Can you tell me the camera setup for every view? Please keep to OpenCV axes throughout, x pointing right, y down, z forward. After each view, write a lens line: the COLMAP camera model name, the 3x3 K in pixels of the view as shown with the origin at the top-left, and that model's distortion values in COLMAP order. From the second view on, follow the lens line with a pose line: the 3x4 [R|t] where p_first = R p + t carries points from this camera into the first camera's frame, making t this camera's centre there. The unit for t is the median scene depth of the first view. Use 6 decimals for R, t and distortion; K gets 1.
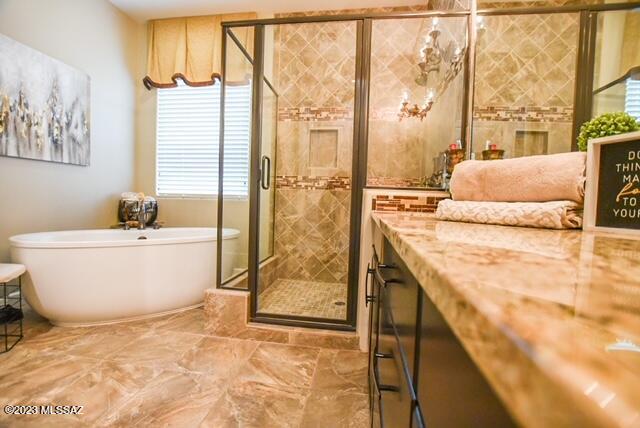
lens RADIAL K [[283.1, 0, 323.2], [0, 283.1, 213.7], [0, 0, 1]] dist [-0.030772, 0.008509]
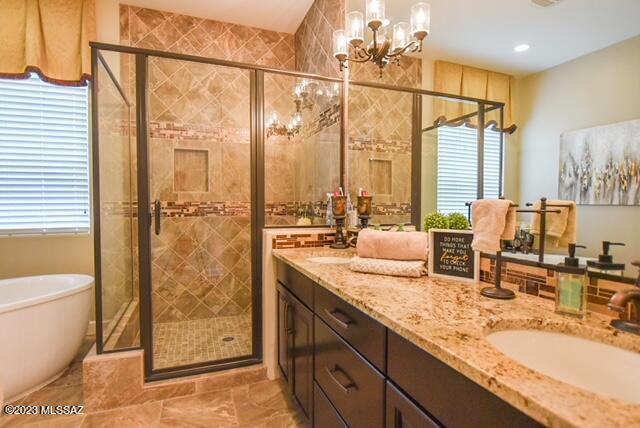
lens RADIAL K [[343.2, 0, 320.0], [0, 343.2, 214.0], [0, 0, 1]] dist [-0.005188, -0.001084]
pose [[0.878271, -0.048894, 0.475656, -0.270161], [0.048272, 0.998743, 0.013531, -0.144501], [-0.475720, 0.011077, 0.879527, -0.238701]]
